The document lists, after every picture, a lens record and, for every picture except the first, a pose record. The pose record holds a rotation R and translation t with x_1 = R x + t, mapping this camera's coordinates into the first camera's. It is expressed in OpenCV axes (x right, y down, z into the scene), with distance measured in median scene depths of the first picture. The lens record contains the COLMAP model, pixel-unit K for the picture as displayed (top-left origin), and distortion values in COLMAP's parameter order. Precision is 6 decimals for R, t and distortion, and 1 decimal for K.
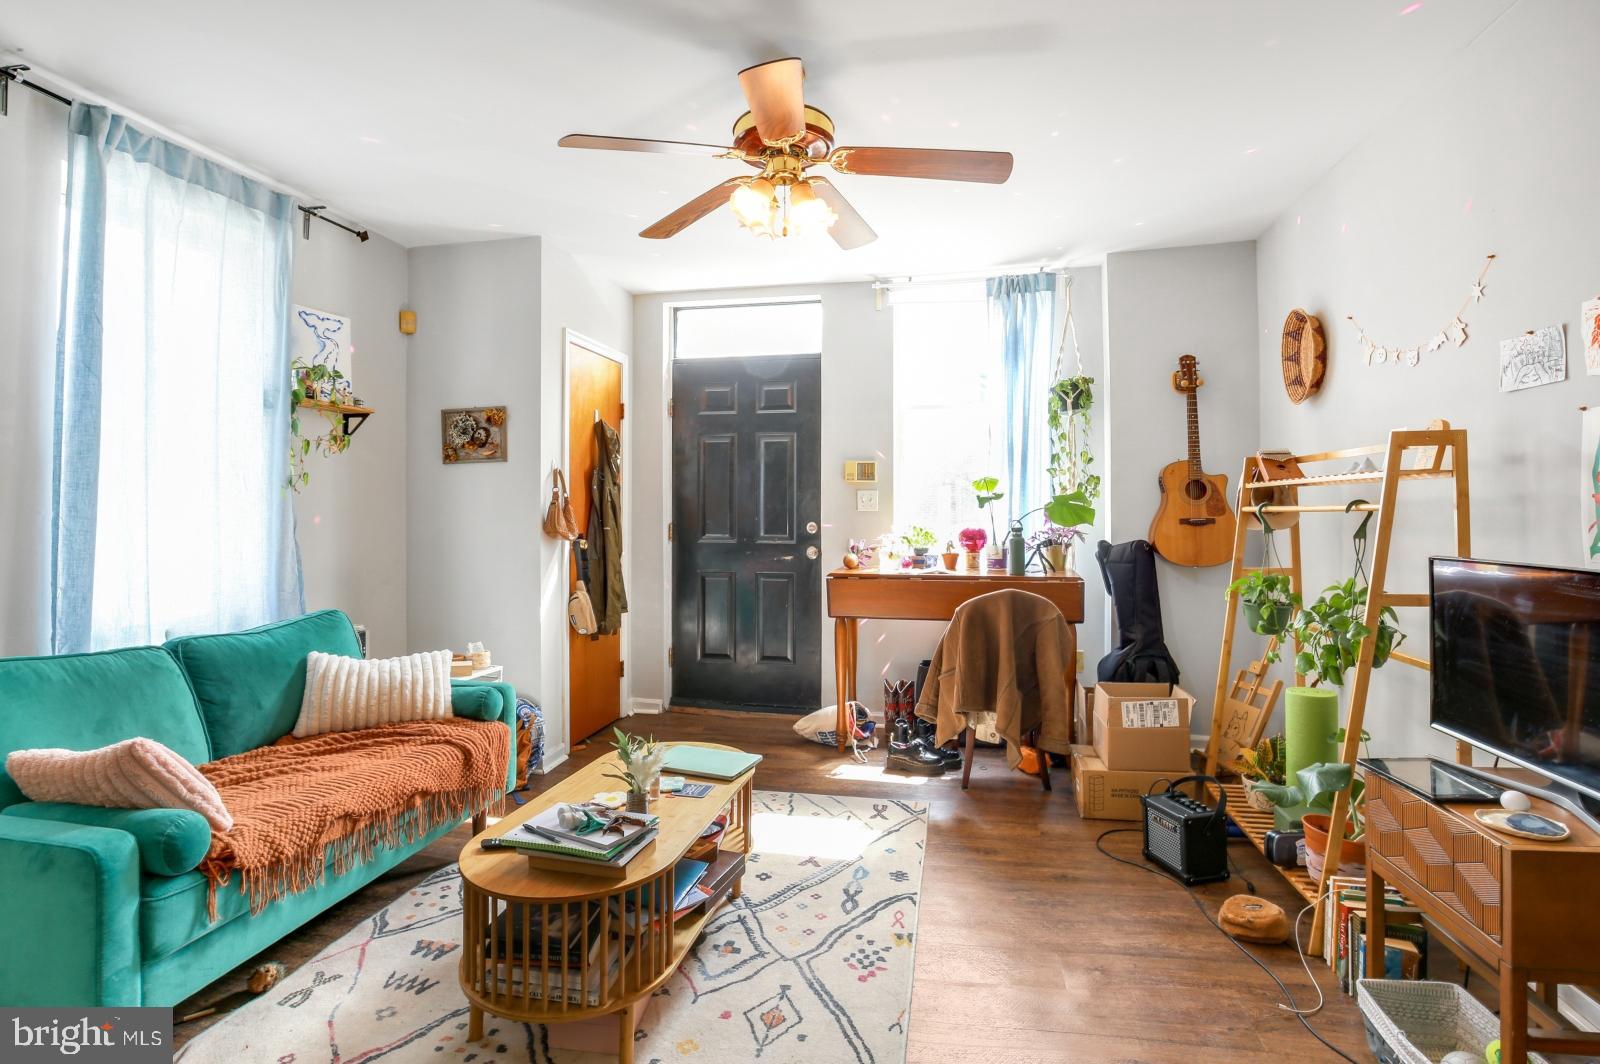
lens RADIAL K [[770.4, 0, 798.2], [0, 770.4, 495.4], [0, 0, 1]] dist [-0.032299, 0.000584]
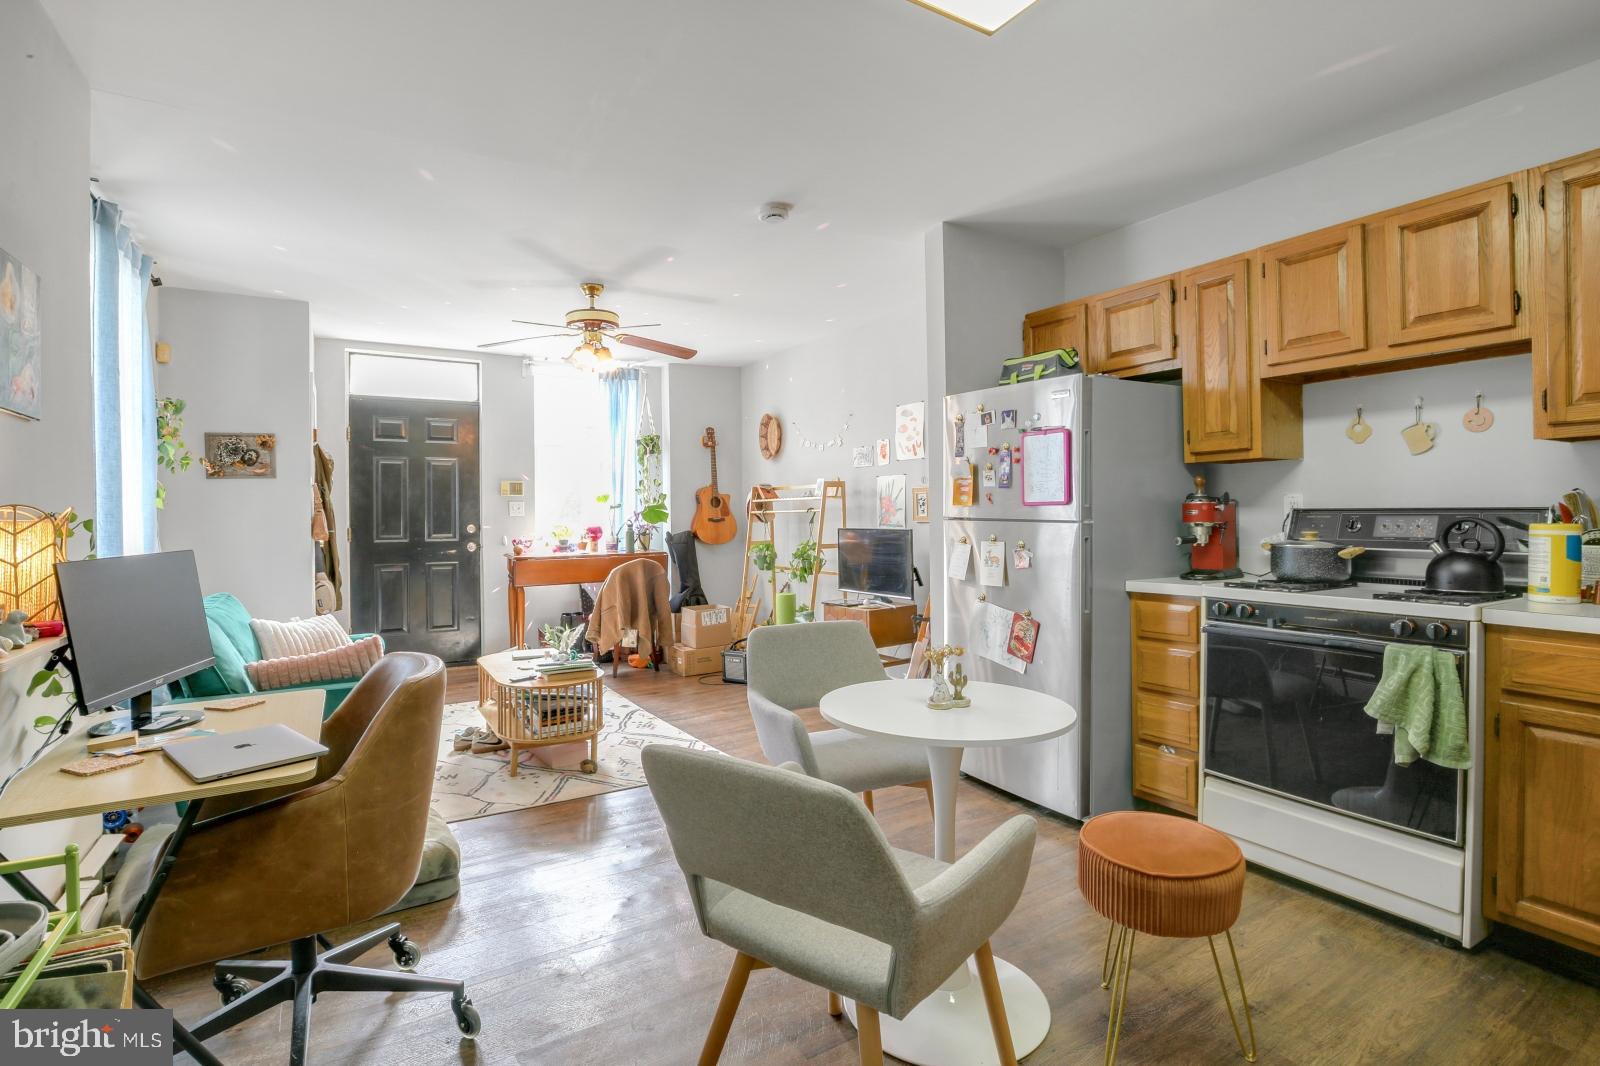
lens RADIAL K [[758.2, 0, 794.6], [0, 758.2, 508.2], [0, 0, 1]] dist [-0.034579, 0.005712]
pose [[0.730573, -0.002160, 0.682831, -0.580808], [-0.001685, 0.999986, 0.004967, -0.002779], [-0.682832, -0.004779, 0.730559, -0.454415]]
